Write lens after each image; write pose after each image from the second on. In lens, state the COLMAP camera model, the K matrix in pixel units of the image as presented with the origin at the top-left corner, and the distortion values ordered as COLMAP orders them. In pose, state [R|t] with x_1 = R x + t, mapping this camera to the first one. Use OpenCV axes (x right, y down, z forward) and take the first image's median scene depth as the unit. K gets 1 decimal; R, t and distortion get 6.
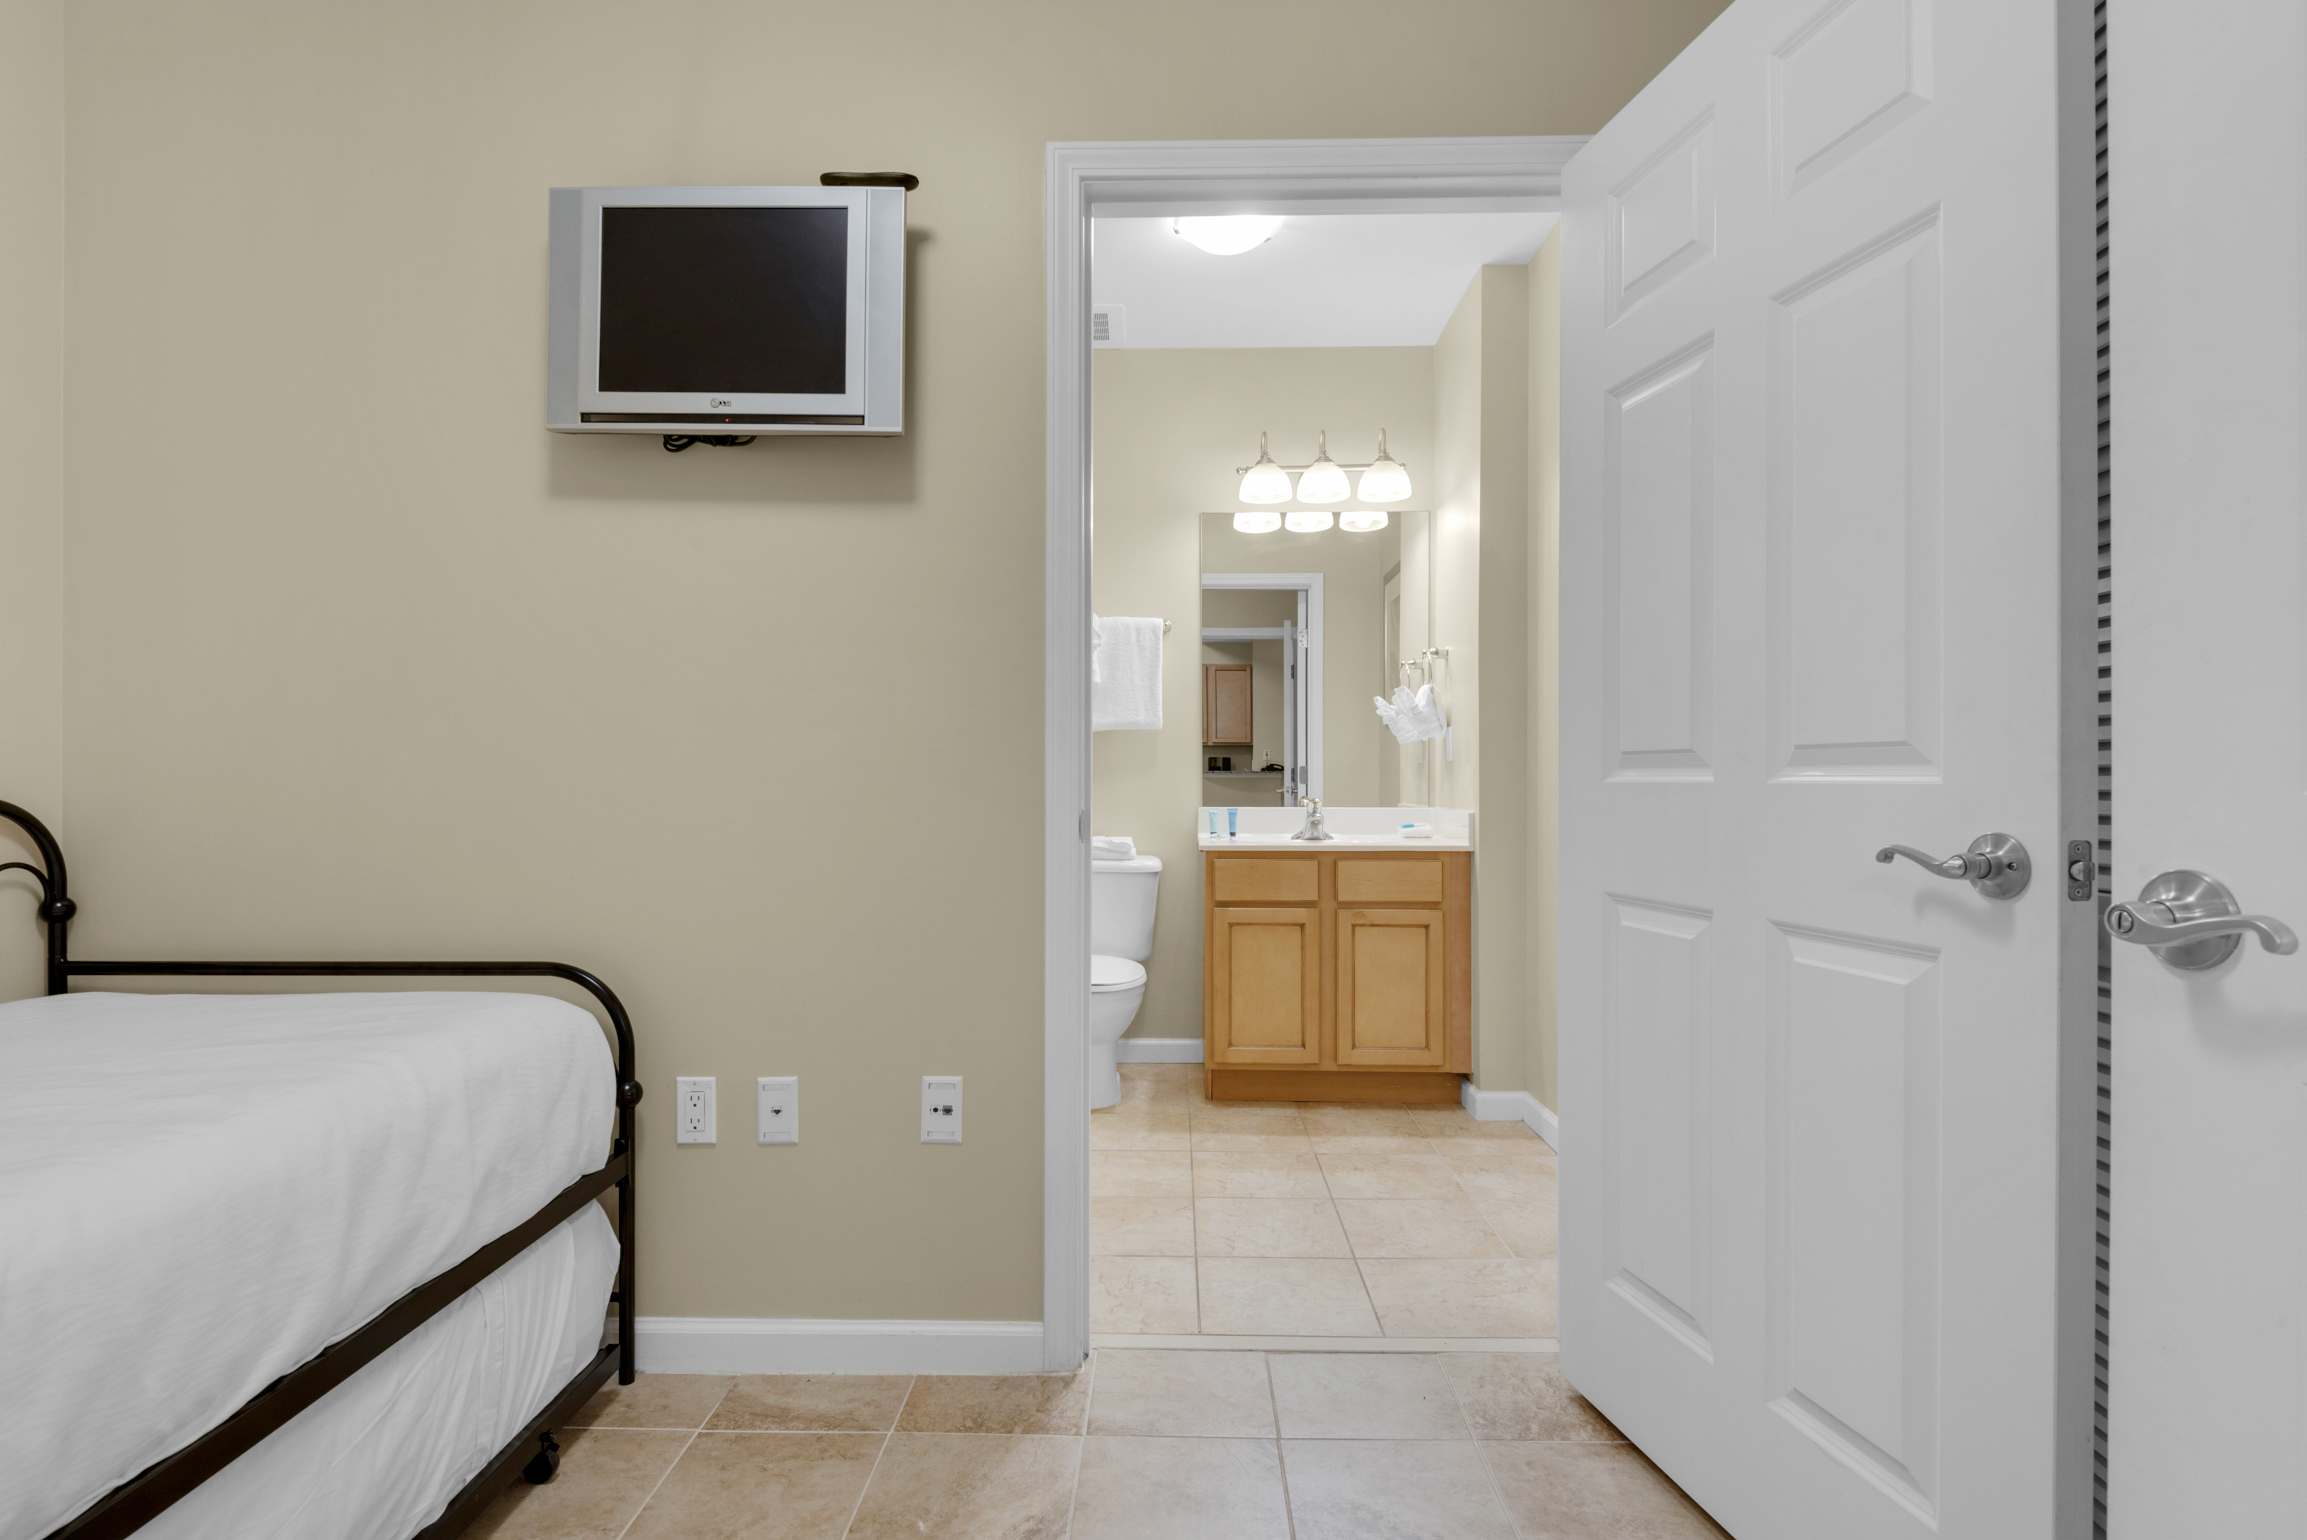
lens RADIAL K [[1147.6, 0, 1142.7], [0, 1147.6, 771.8], [0, 0, 1]] dist [0.015773, -0.002334]
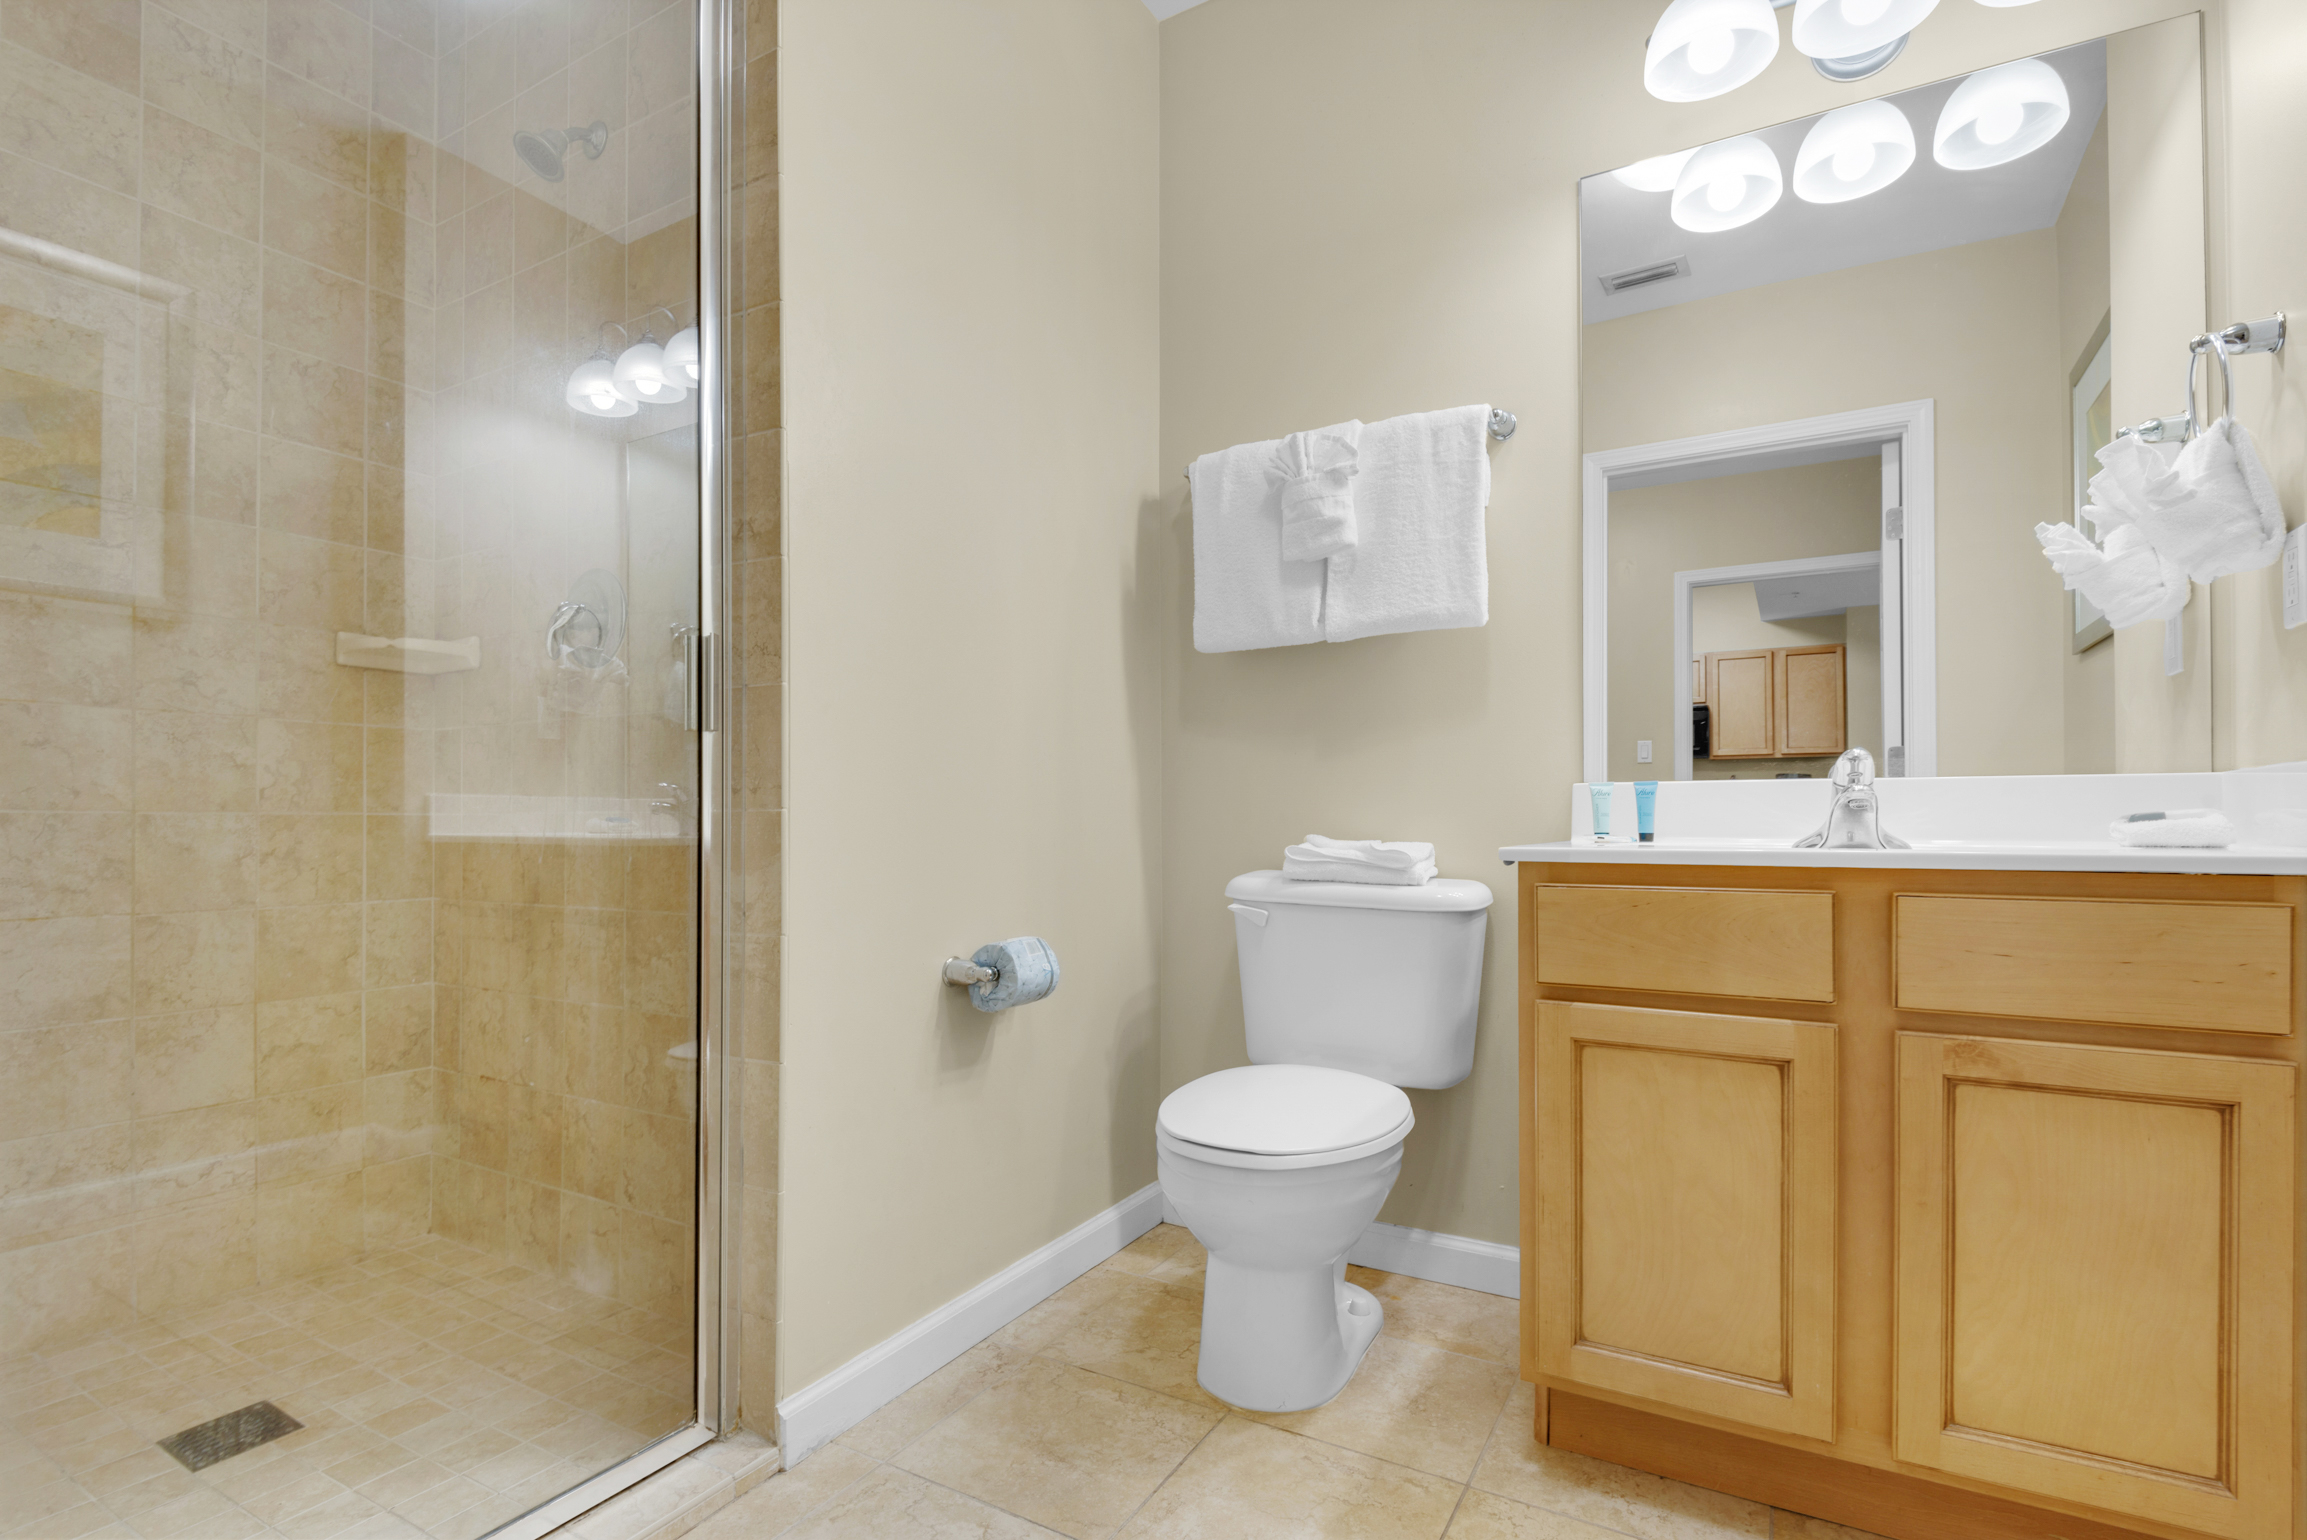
lens RADIAL K [[1101.7, 0, 1119.9], [0, 1101.7, 813.1], [0, 0, 1]] dist [0.004424, -0.008578]
pose [[0.871273, -0.004081, -0.490782, 0.127005], [0.002421, 0.999989, -0.004017, 0.051723], [0.490793, 0.002312, 0.871273, 0.575758]]
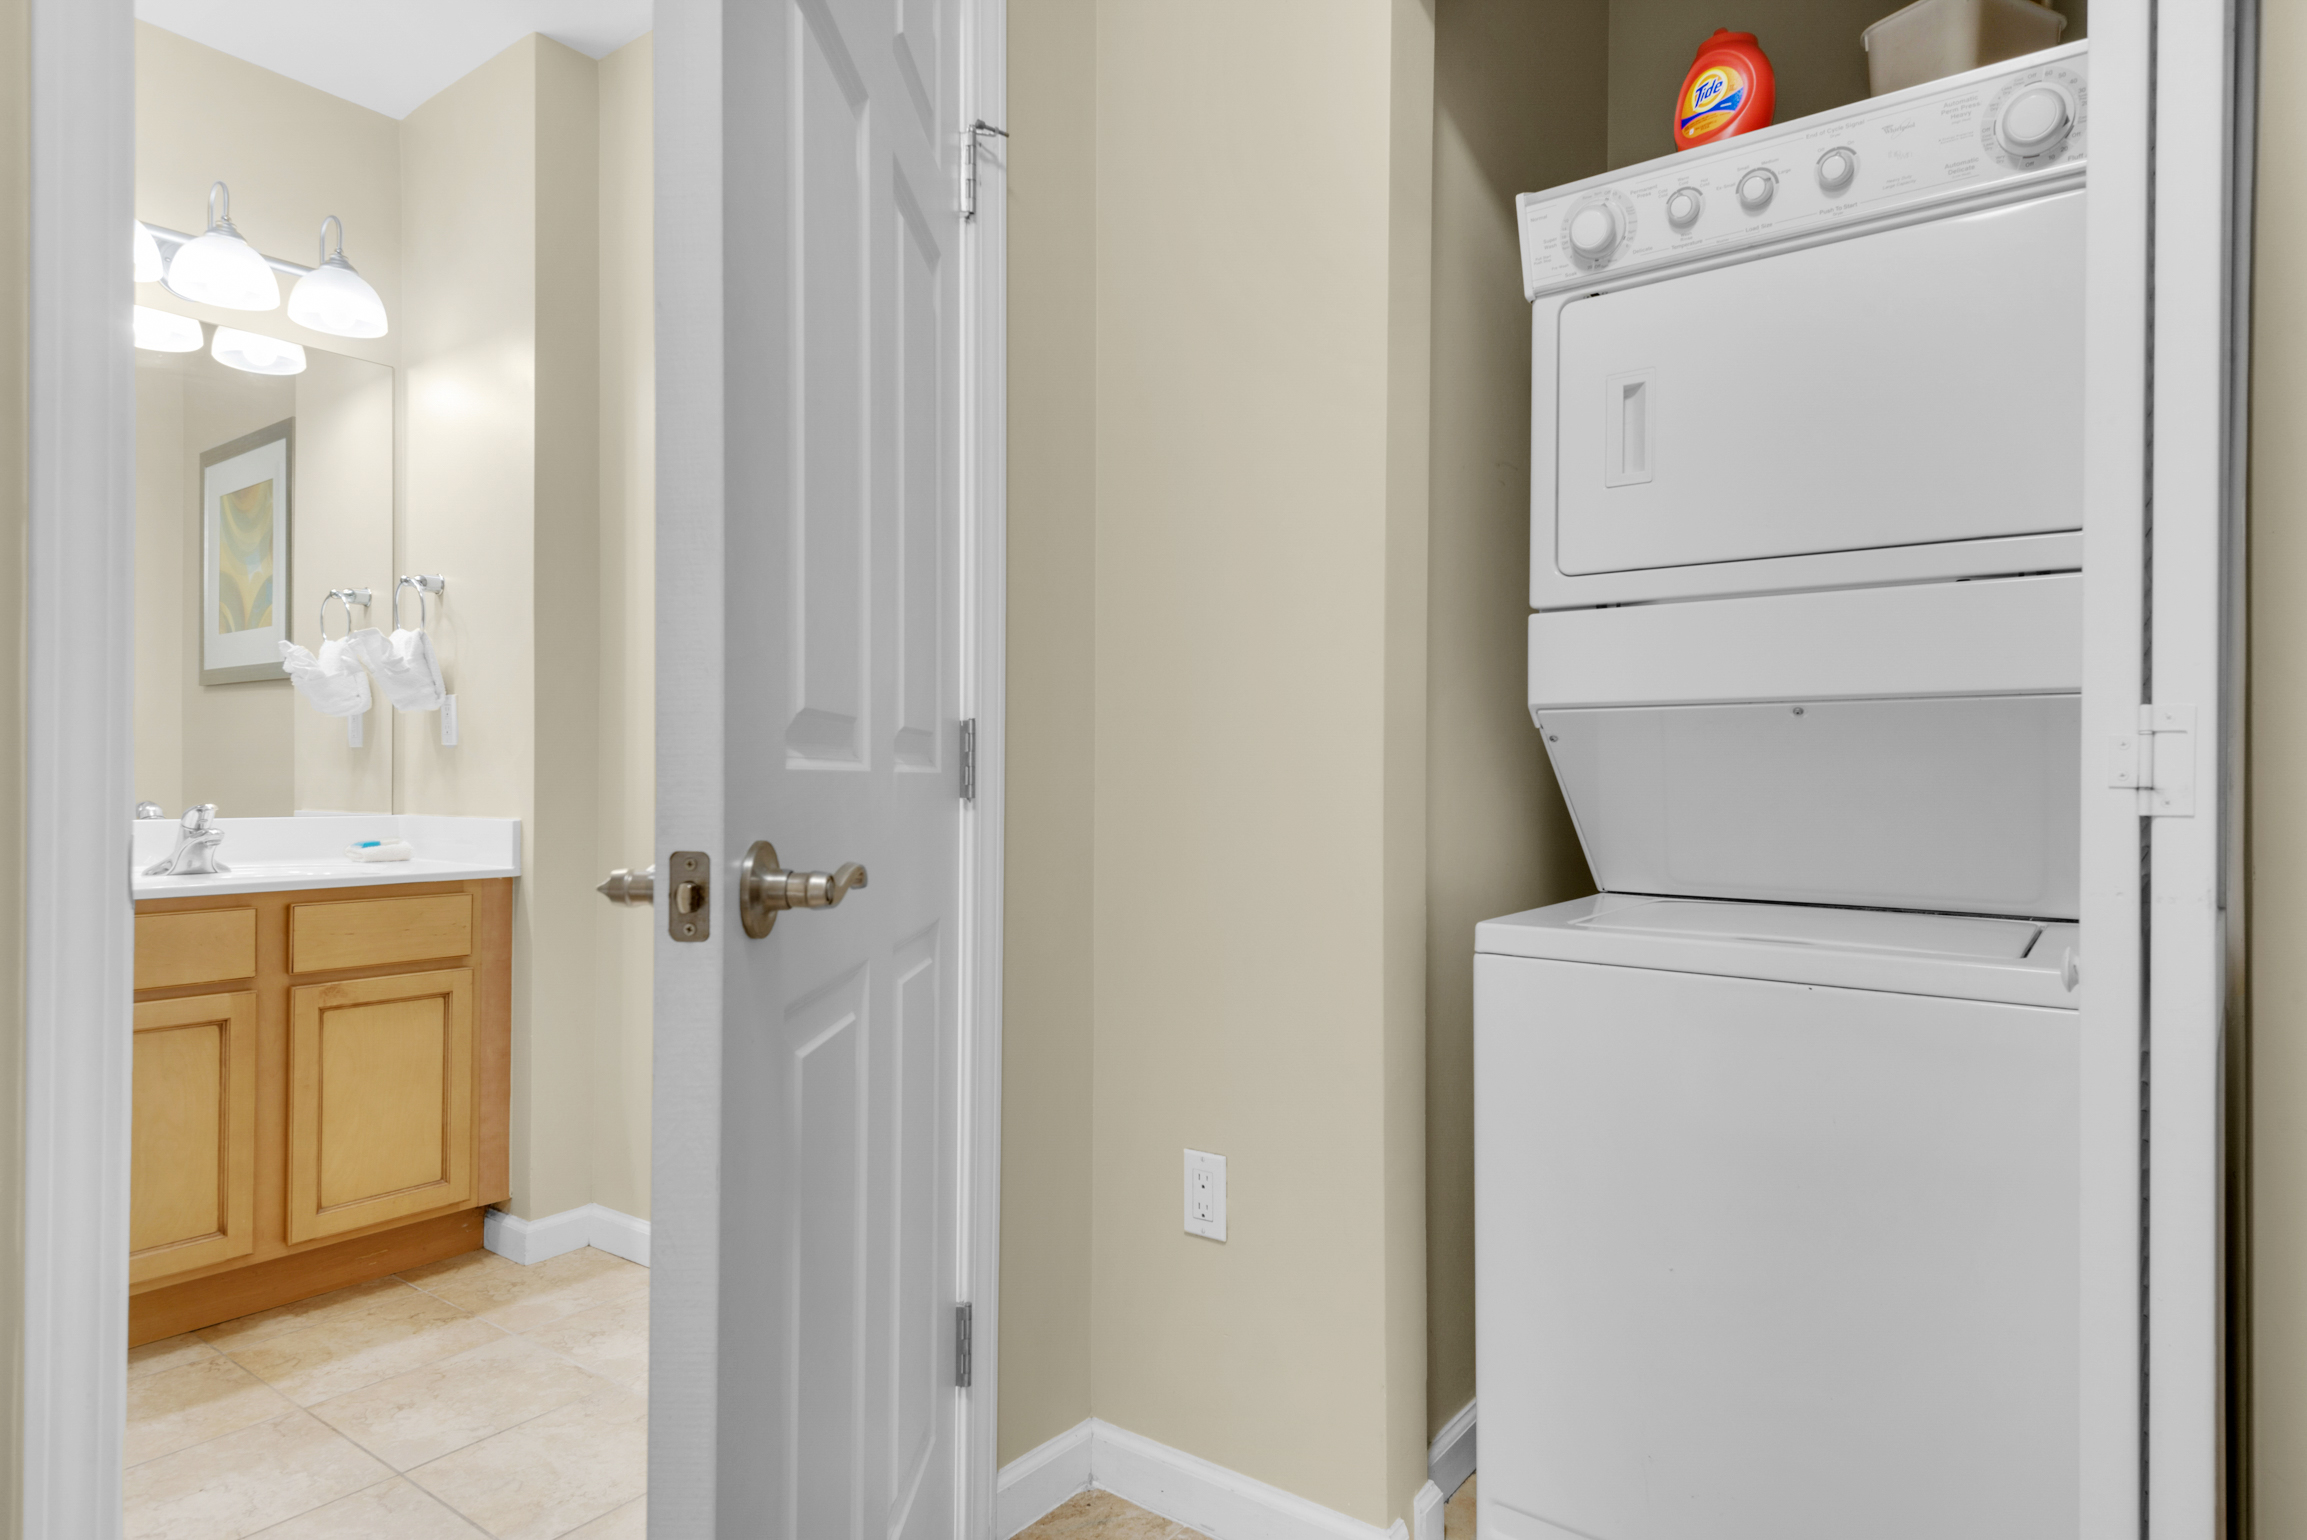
lens RADIAL K [[1318.0, 0, 1184.9], [0, 1318.0, 768.4], [0, 0, 1]] dist [0.019199, -0.001647]
pose [[0.563976, 0.005050, 0.825776, -0.142919], [-0.008287, 0.999966, -0.000456, 0.001185], [-0.825750, -0.006586, 0.563998, 0.219476]]
